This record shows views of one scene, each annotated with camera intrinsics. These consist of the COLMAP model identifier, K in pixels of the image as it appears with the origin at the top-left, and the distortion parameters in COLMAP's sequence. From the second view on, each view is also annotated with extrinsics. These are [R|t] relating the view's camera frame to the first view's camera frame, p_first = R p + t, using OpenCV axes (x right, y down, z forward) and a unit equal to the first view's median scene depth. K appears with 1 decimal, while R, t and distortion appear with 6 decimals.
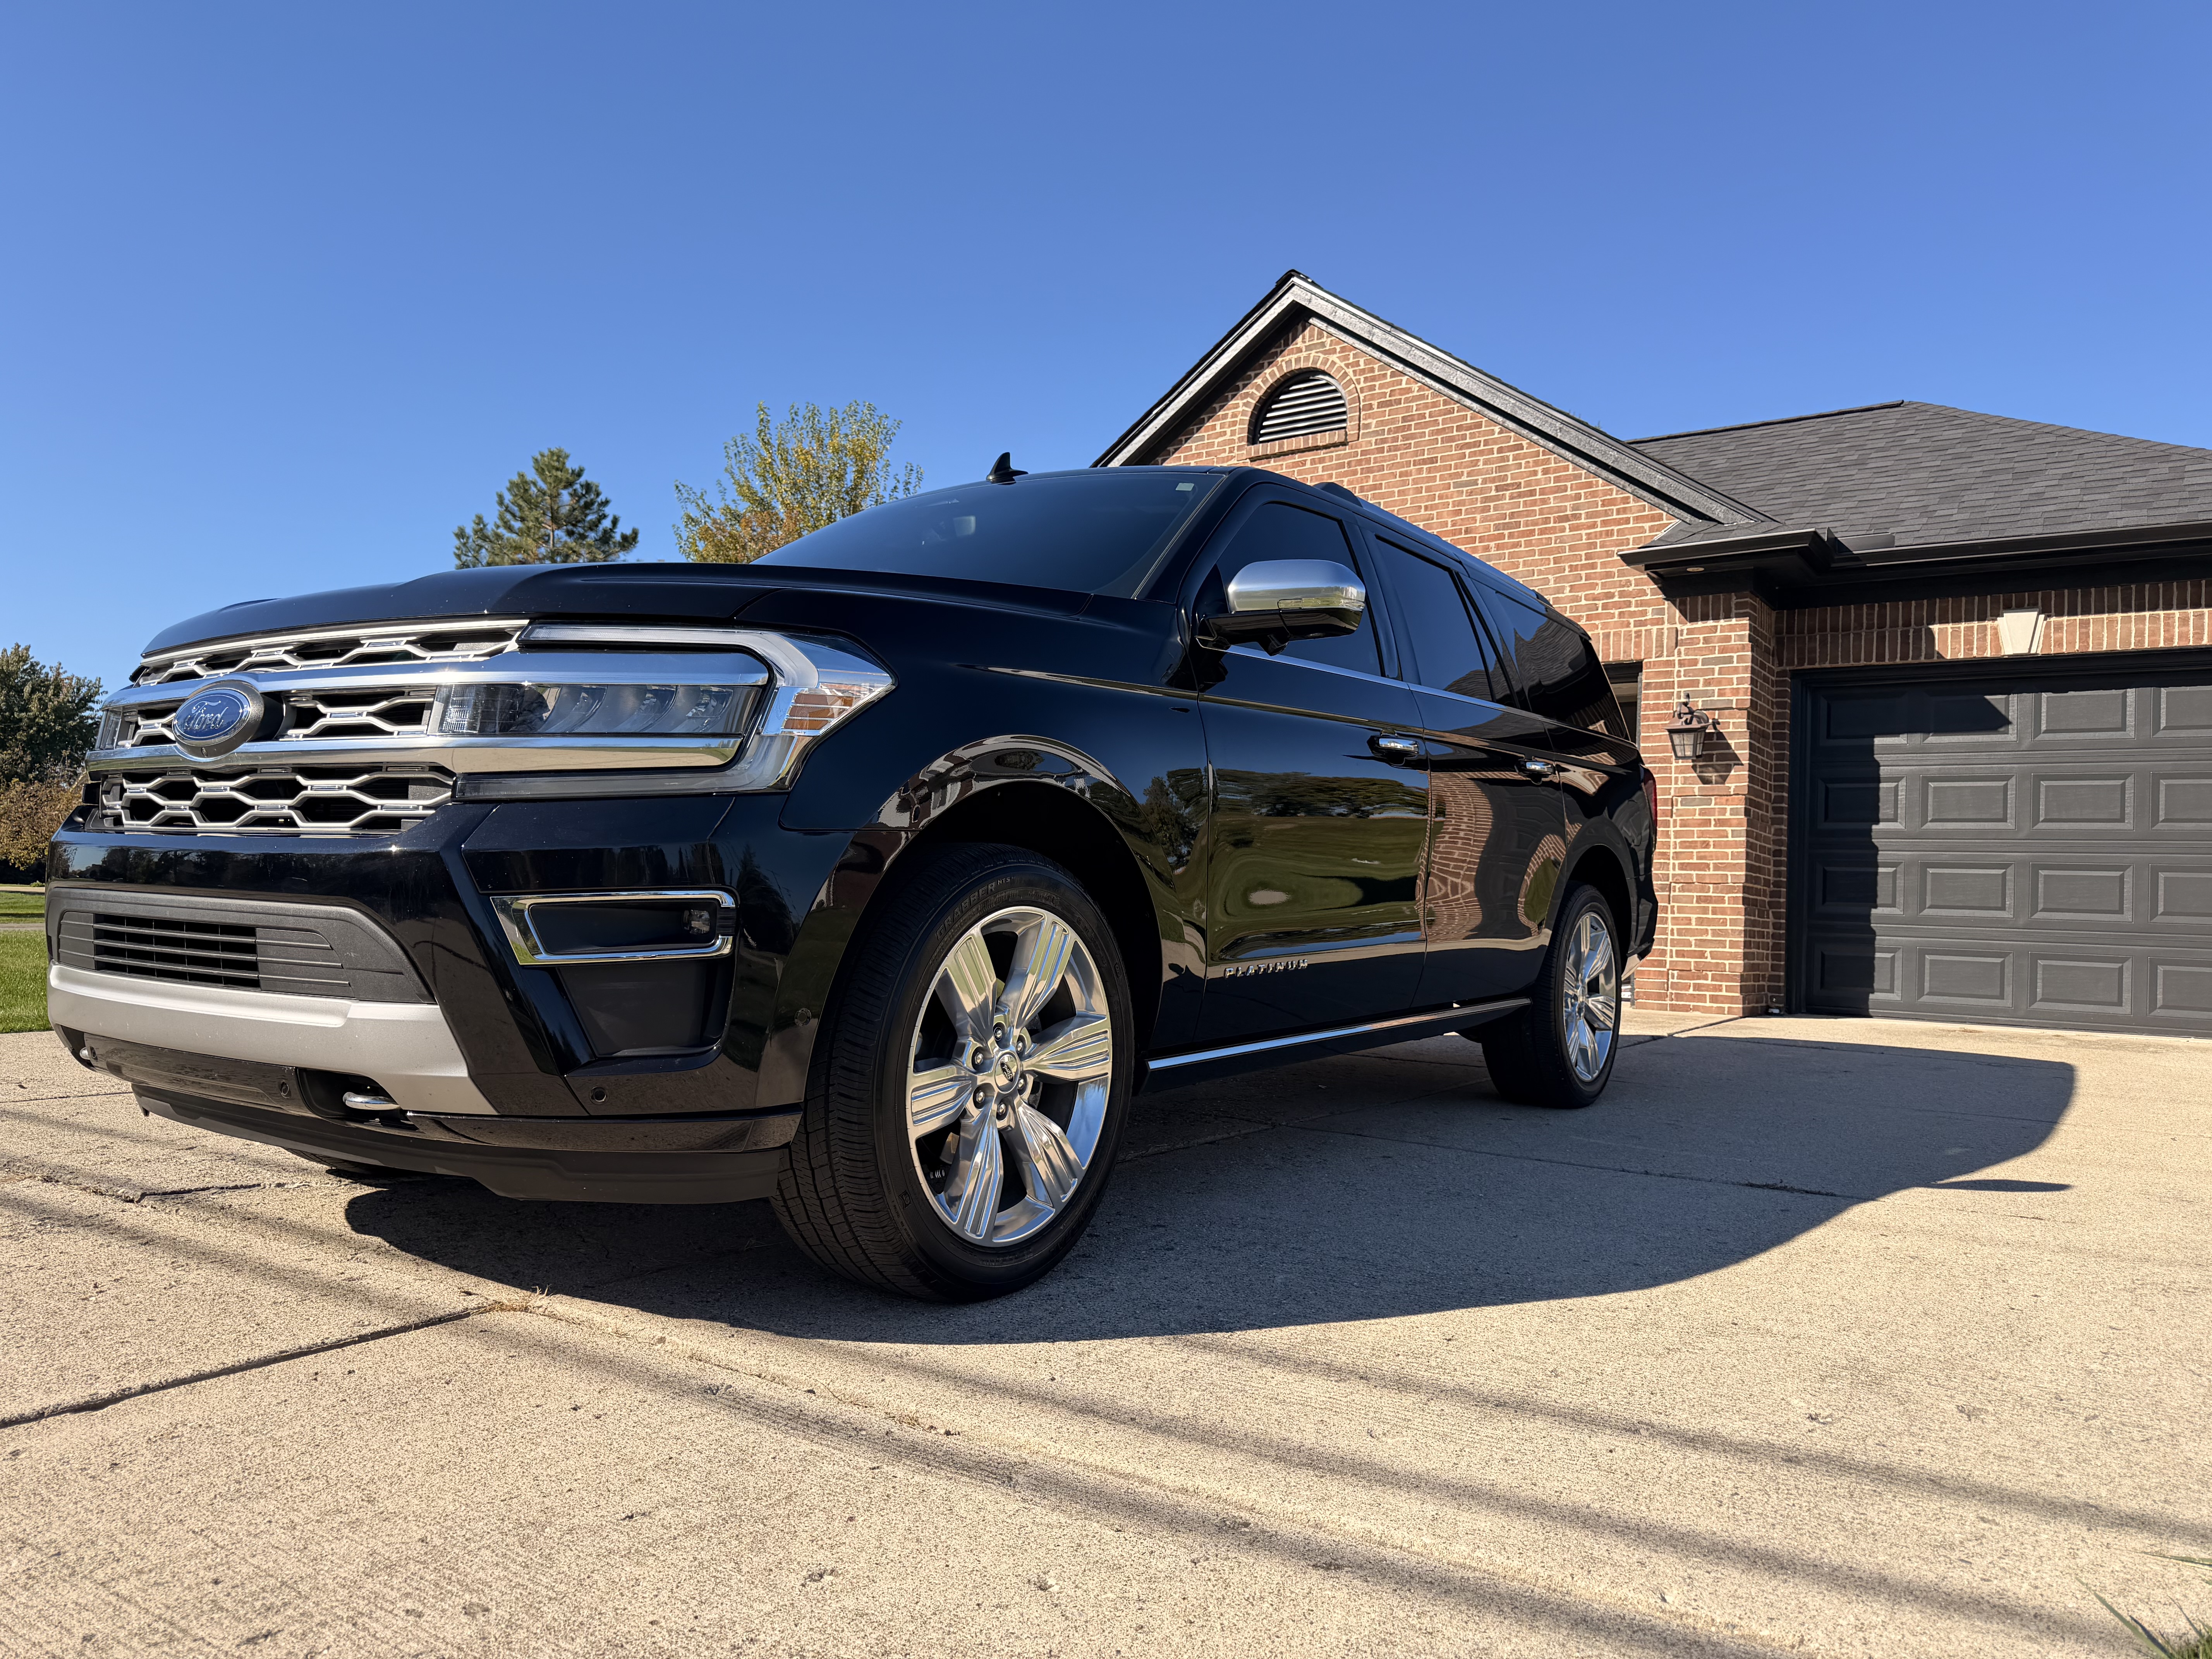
lens RADIAL K [[1583.3, 0, 1113.8], [0, 1583.3, 845.5], [0, 0, 1]] dist [0.044664, -0.018673]
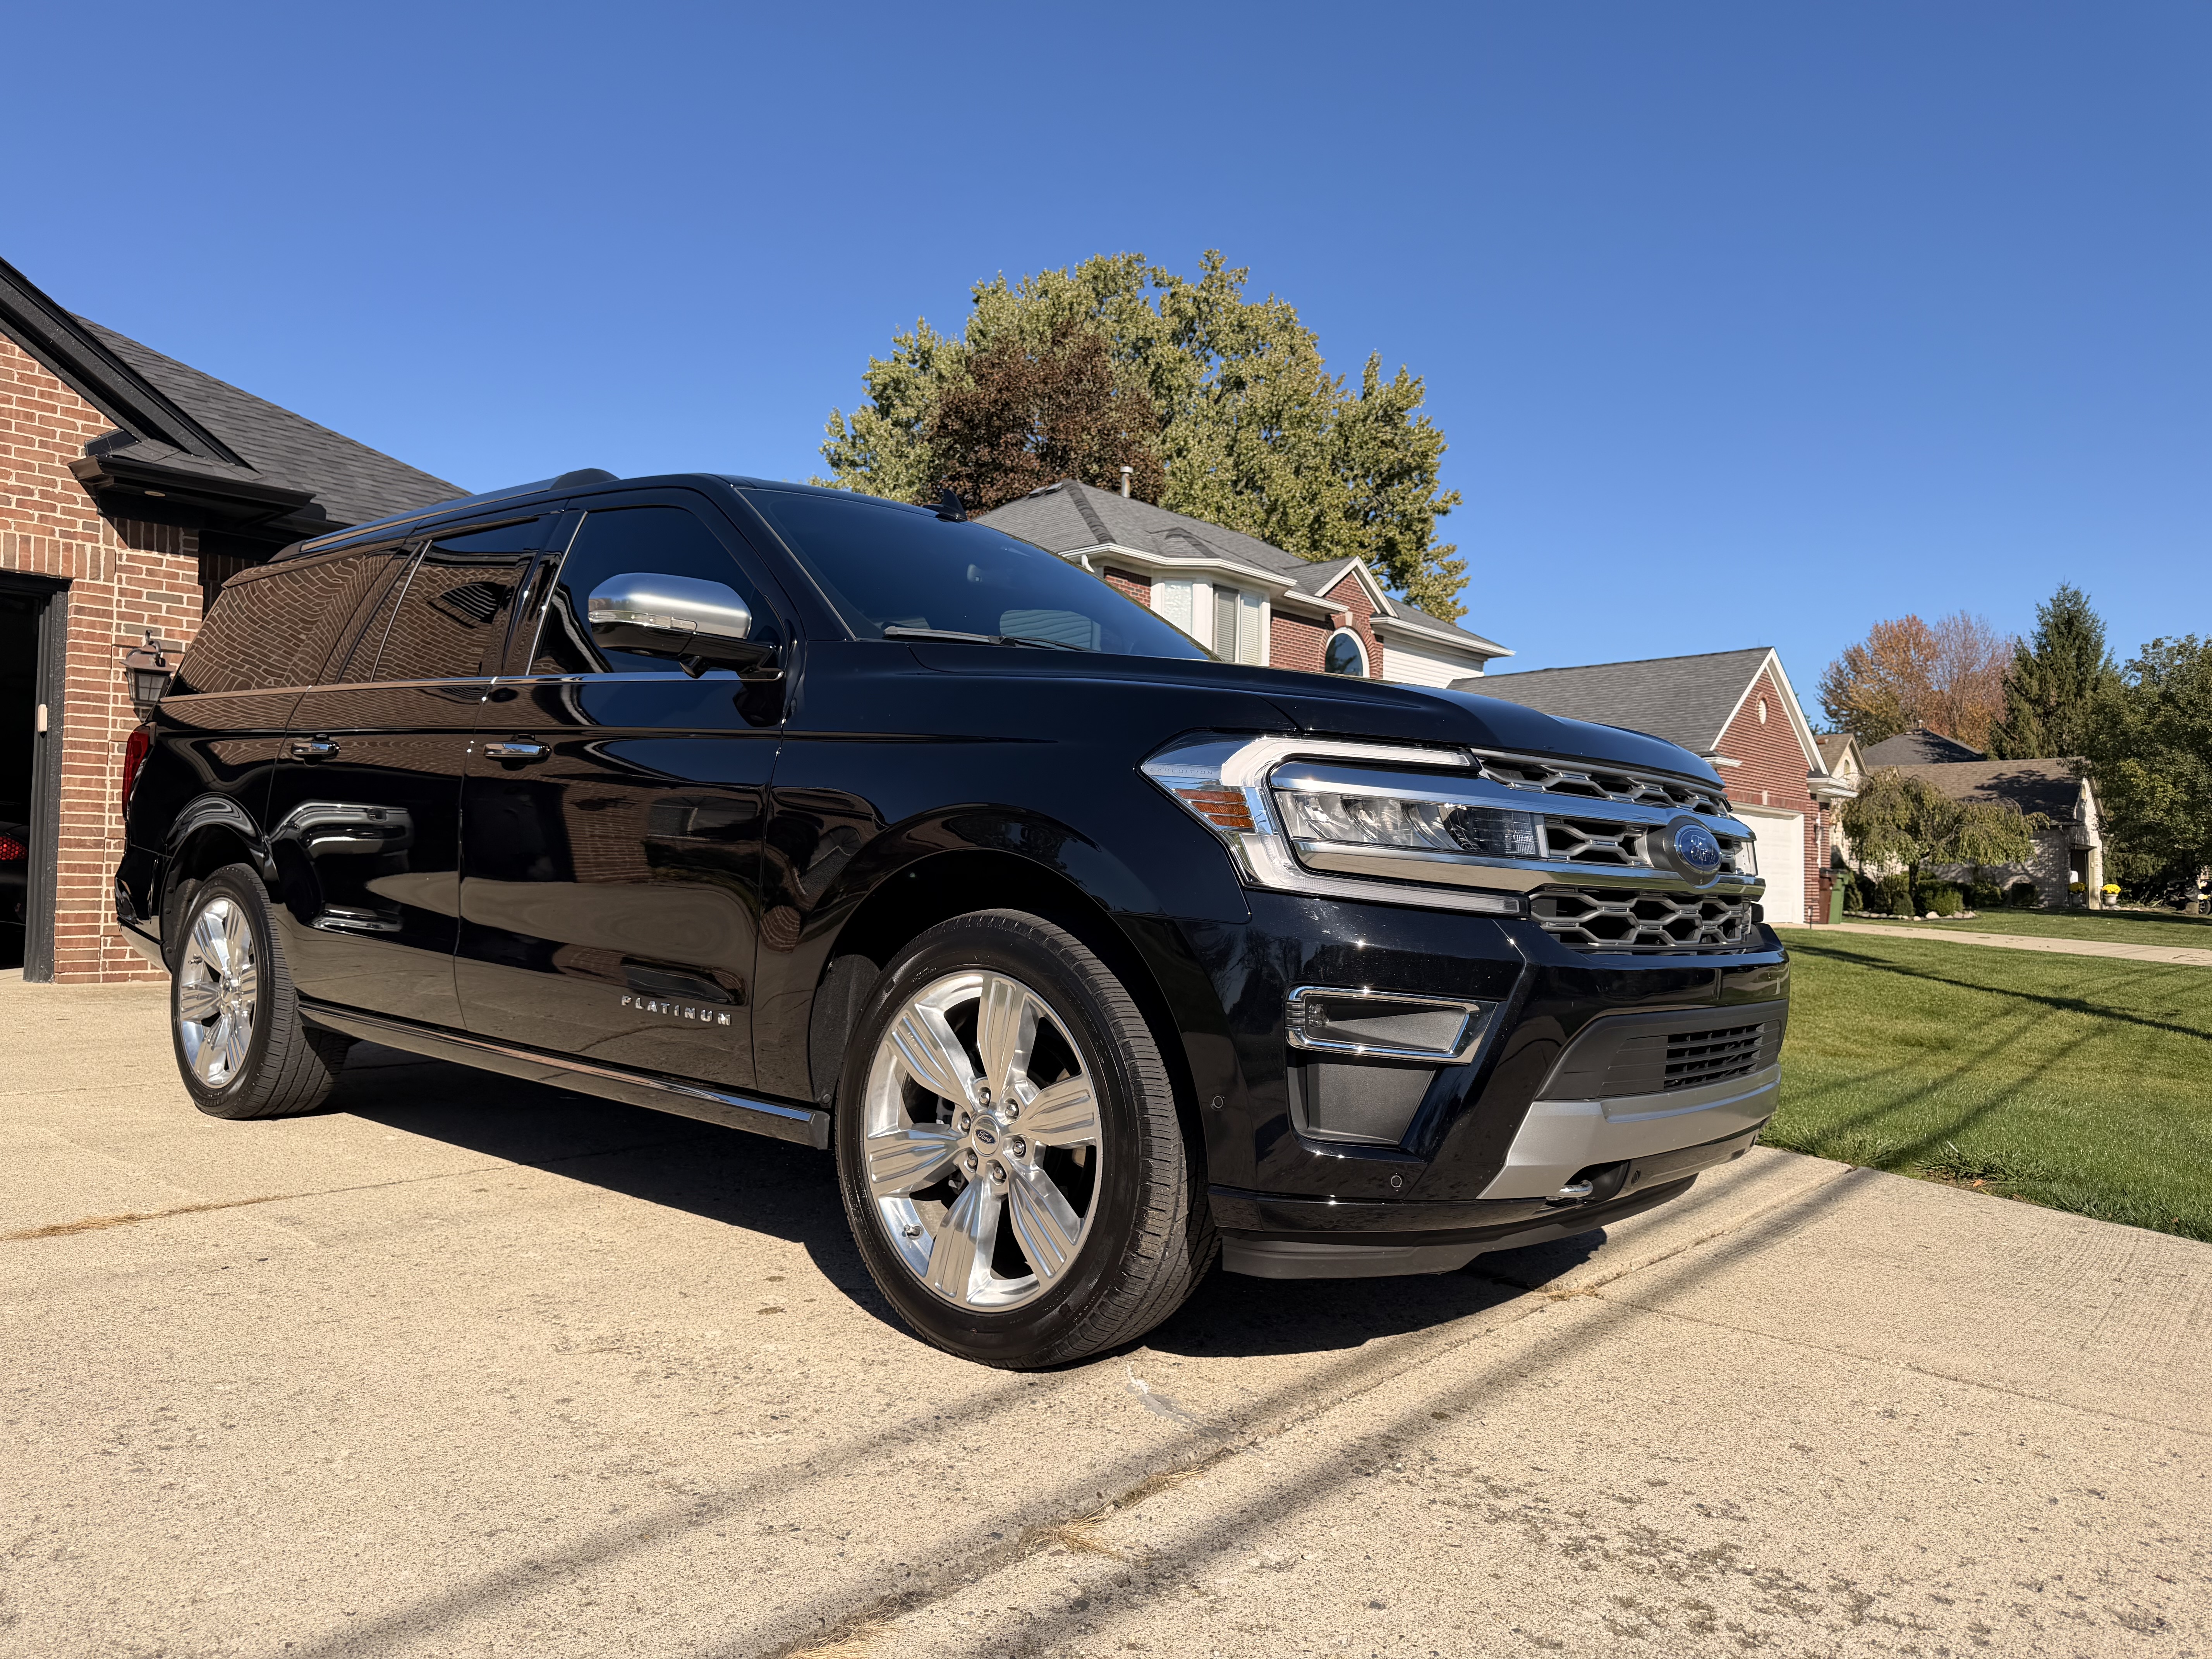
lens RADIAL K [[1583.3, 0, 1120.4], [0, 1583.3, 841.1], [0, 0, 1]] dist [0.044664, -0.018673]
pose [[0.125653, -0.001586, 0.992073, -0.466659], [-0.062751, 0.997984, 0.009543, -0.019065], [-0.990088, -0.063453, 0.125300, 0.325278]]
